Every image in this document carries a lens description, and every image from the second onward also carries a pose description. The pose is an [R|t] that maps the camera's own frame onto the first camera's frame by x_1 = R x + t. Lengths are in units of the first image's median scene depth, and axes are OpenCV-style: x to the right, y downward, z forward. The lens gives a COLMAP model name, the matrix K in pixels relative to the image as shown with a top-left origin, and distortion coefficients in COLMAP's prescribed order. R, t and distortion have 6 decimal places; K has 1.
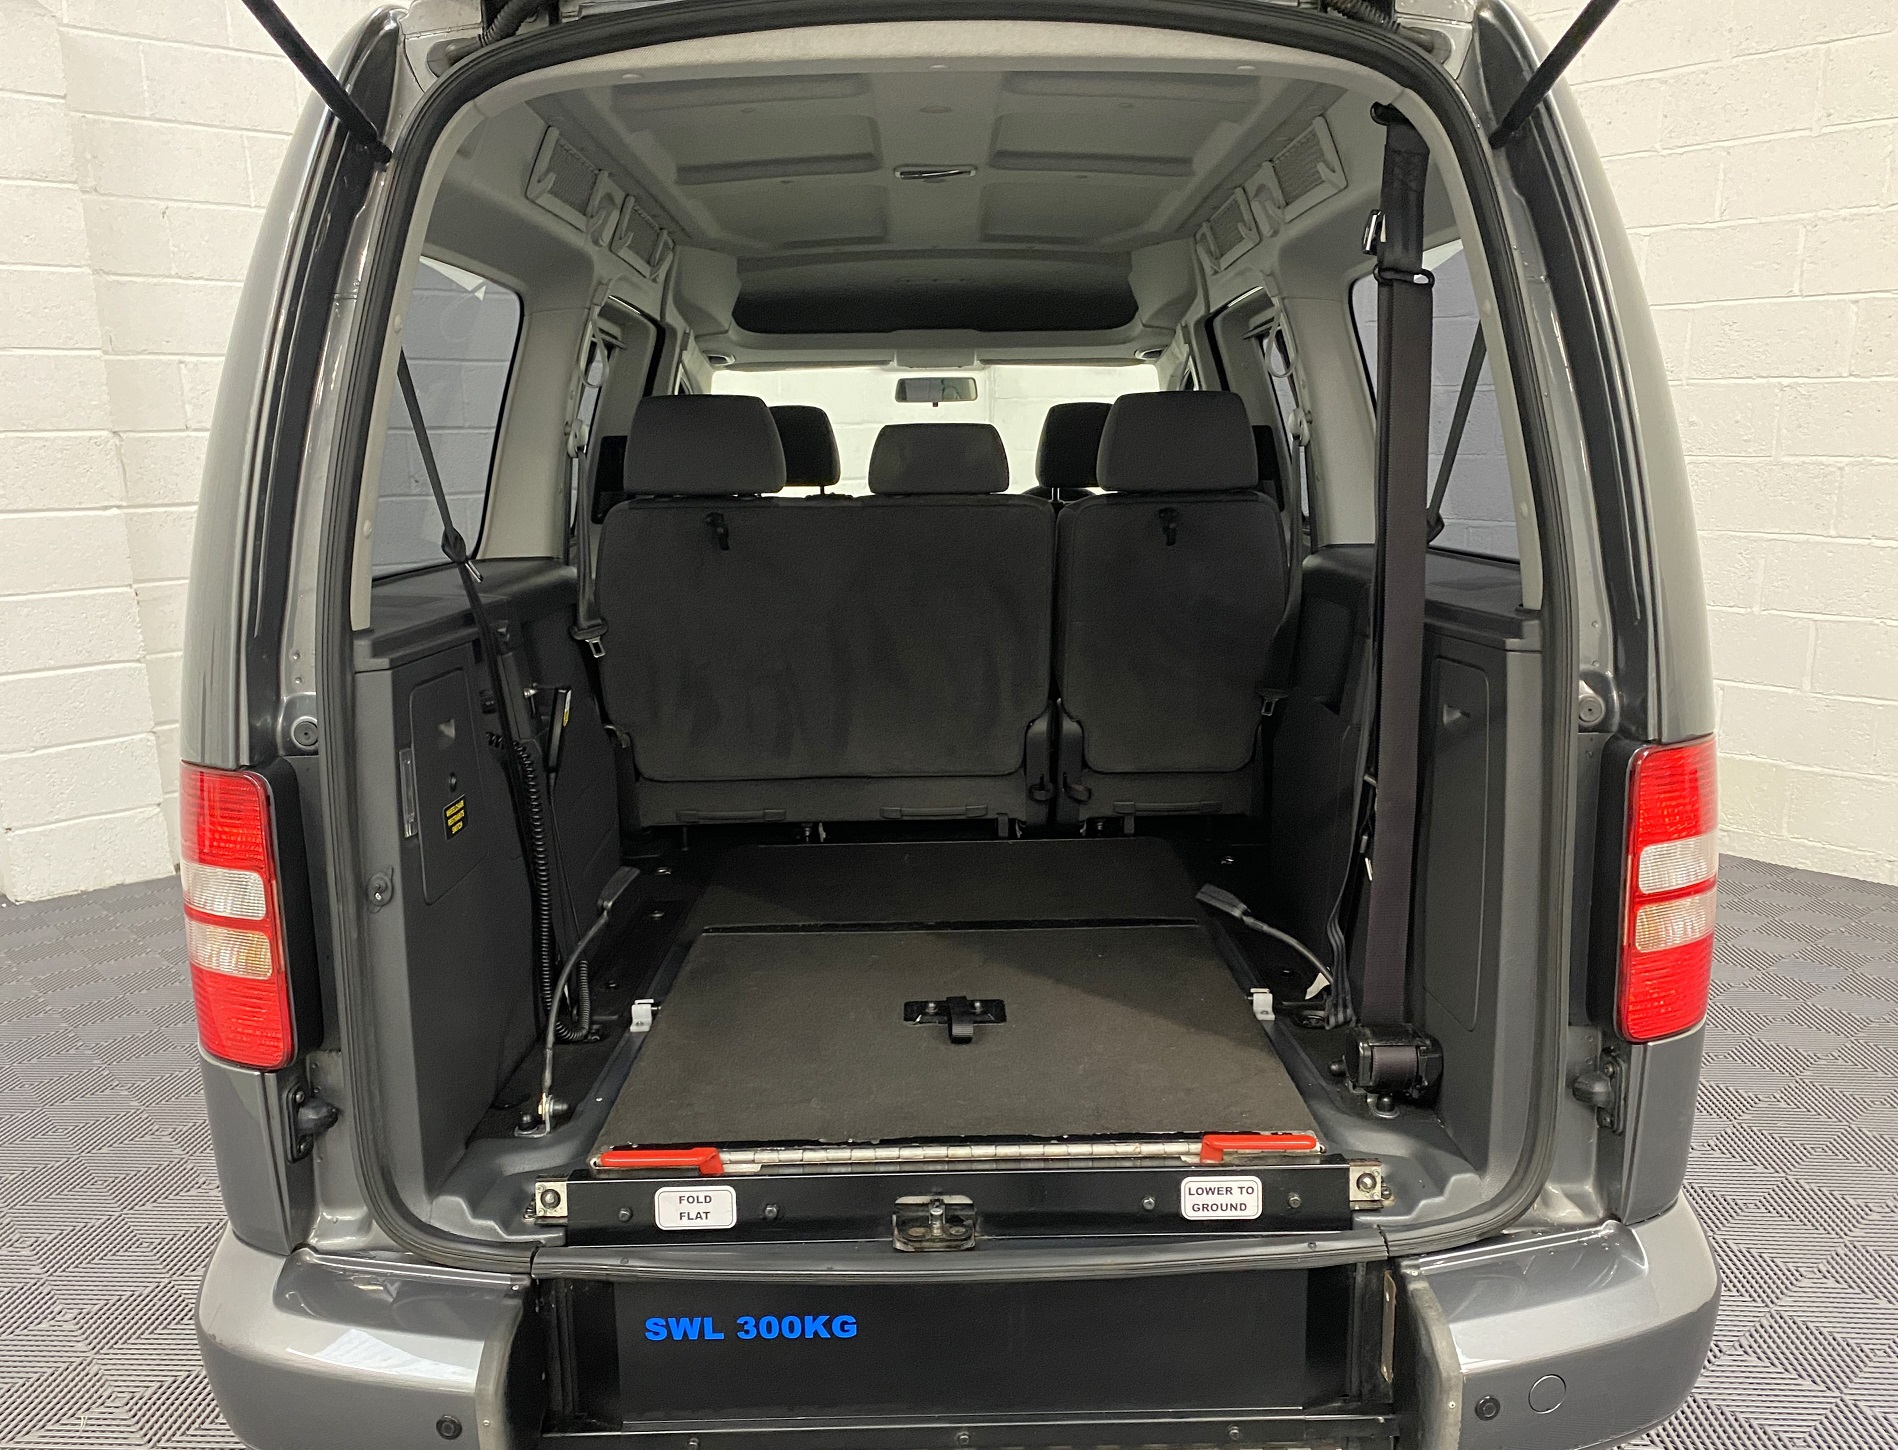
lens RADIAL K [[1531.4, 0, 947.8], [0, 1531.4, 757.7], [0, 0, 1]] dist [0.013962, 0.008501]
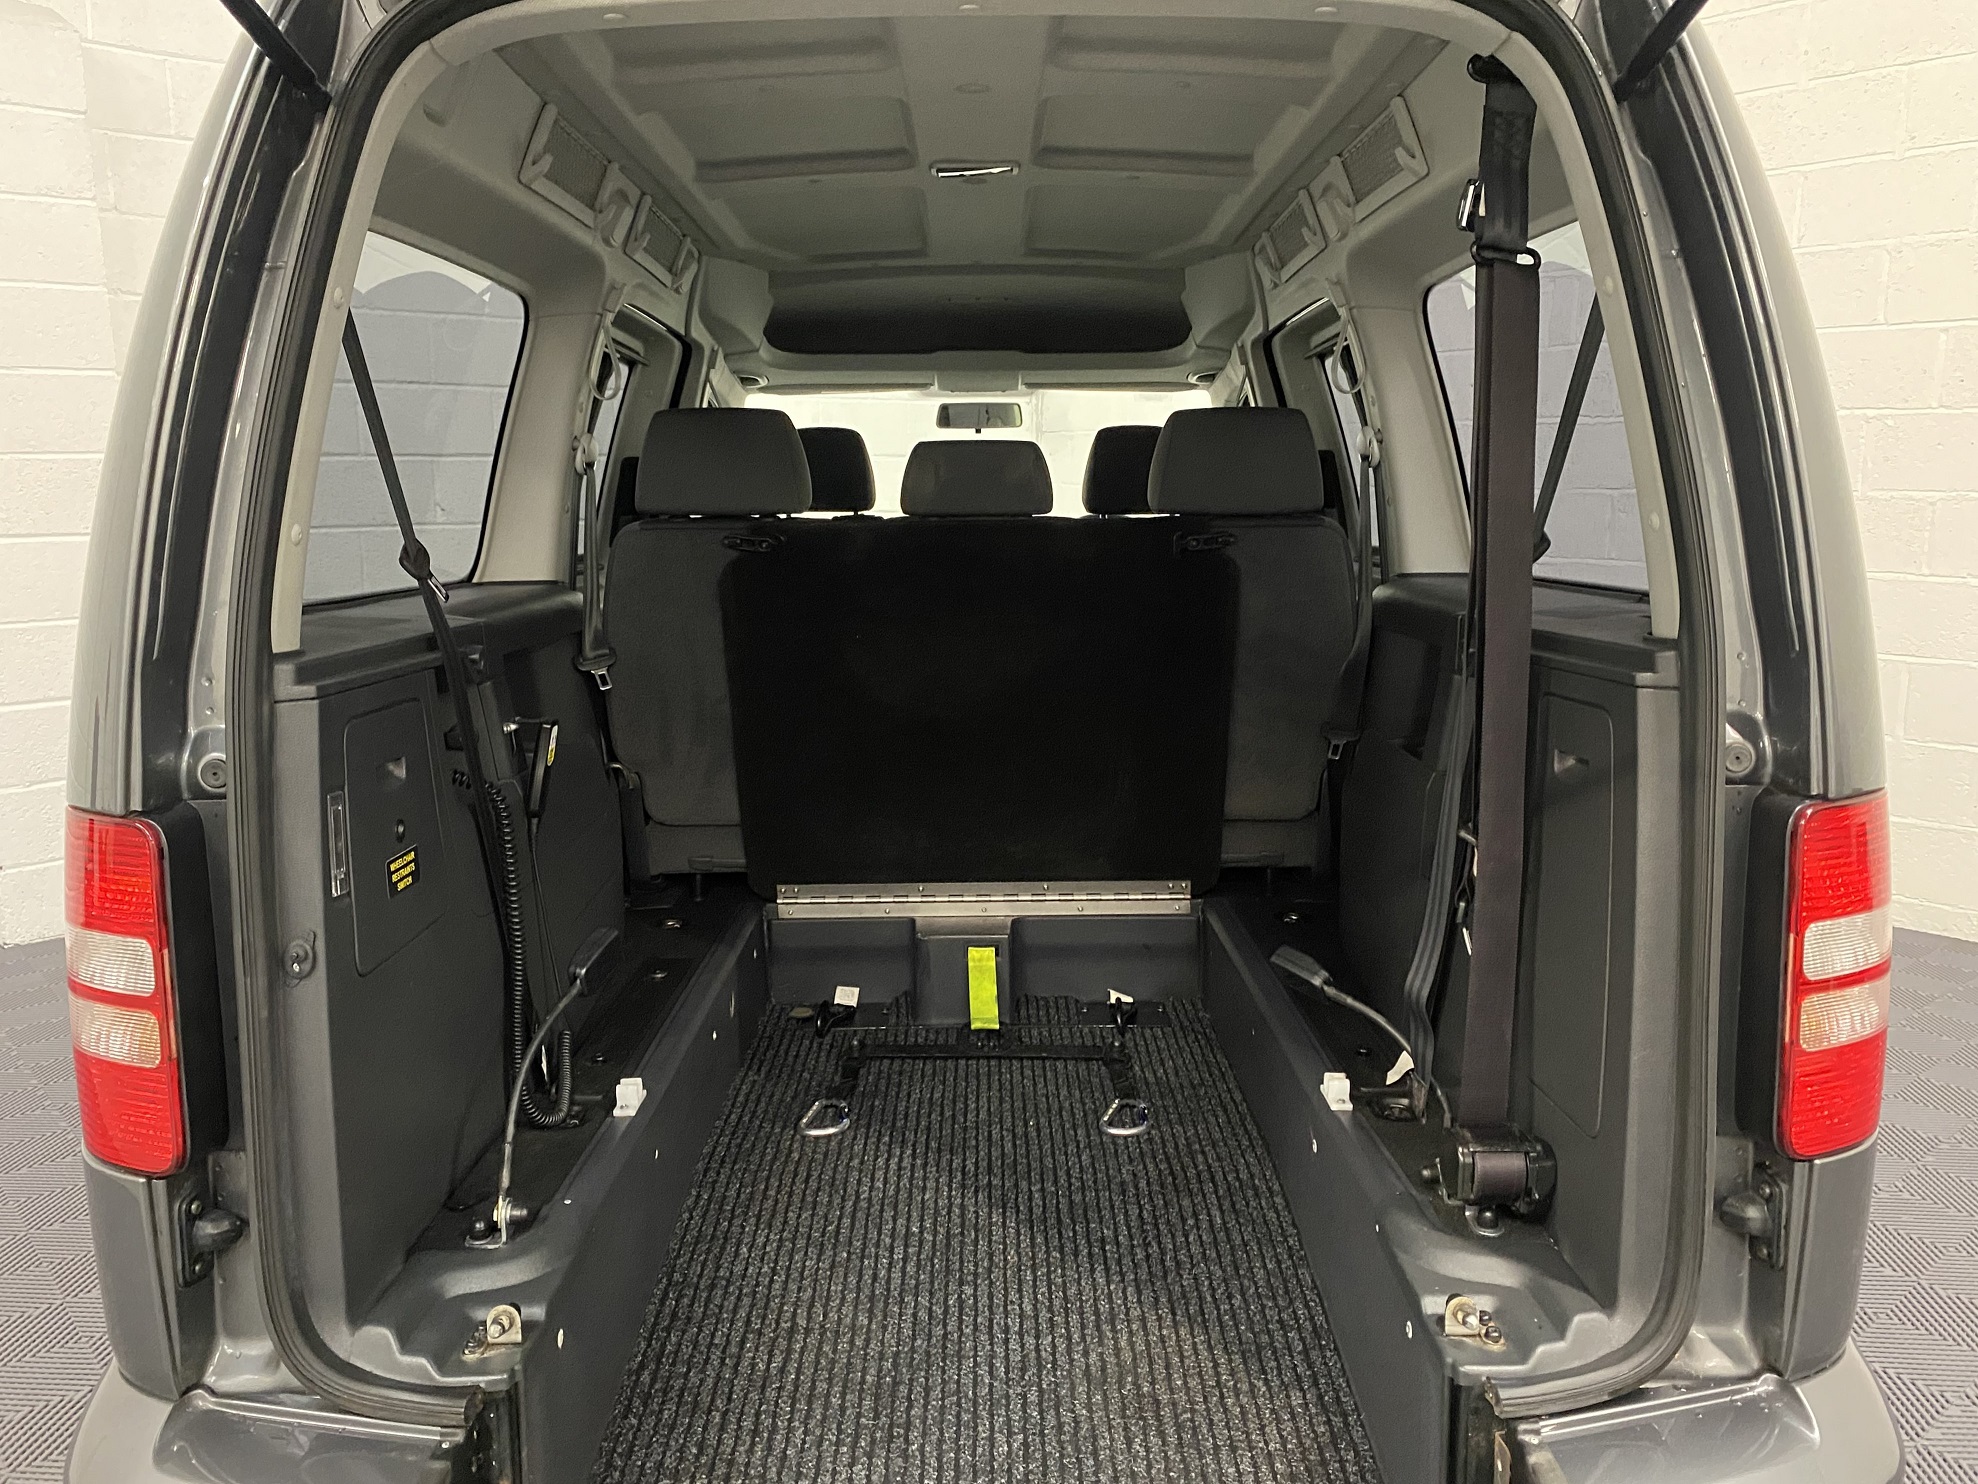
lens RADIAL K [[1450.8, 0, 986.1], [0, 1450.8, 722.1], [0, 0, 1]] dist [0.007292, 0.000431]
pose [[0.999906, 0.008082, -0.011037, 0.012811], [-0.008617, 0.998747, -0.049292, -0.006669], [0.010625, 0.049382, 0.998723, 0.165319]]
